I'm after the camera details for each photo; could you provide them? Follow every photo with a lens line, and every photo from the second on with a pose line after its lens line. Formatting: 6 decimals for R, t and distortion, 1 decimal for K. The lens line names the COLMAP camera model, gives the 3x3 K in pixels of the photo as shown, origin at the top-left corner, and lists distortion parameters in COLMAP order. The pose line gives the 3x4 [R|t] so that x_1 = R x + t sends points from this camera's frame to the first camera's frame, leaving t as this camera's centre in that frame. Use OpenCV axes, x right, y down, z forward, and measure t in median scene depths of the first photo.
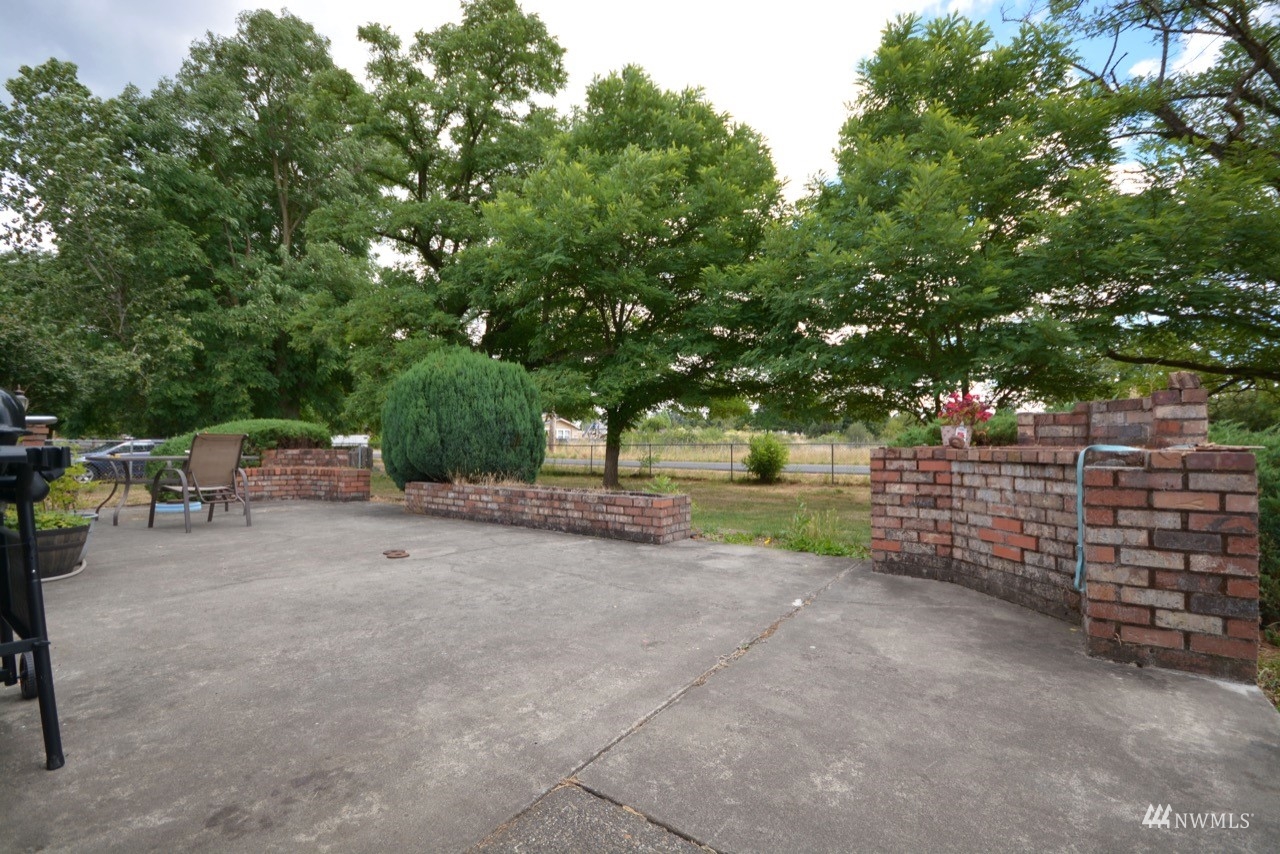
lens RADIAL K [[556.8, 0, 640.0], [0, 556.8, 427.0], [0, 0, 1]] dist [0.015734, -0.009201]
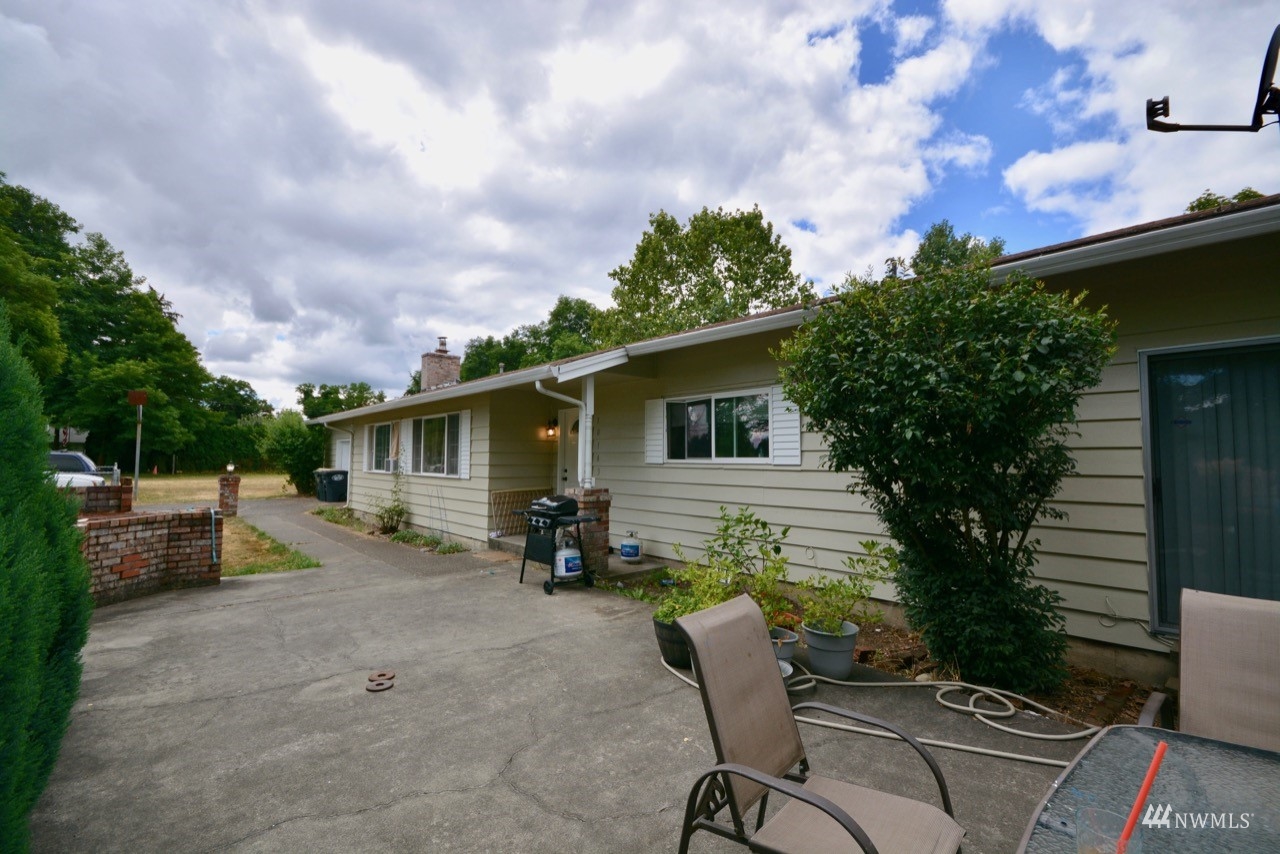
lens RADIAL K [[556.8, 0, 640.0], [0, 556.8, 427.0], [0, 0, 1]] dist [0.015734, -0.009201]
pose [[-0.974799, 0.002791, 0.223066, -1.399129], [-0.018034, 0.995663, -0.091267, -0.118511], [-0.222353, -0.092990, -0.970521, 2.458544]]
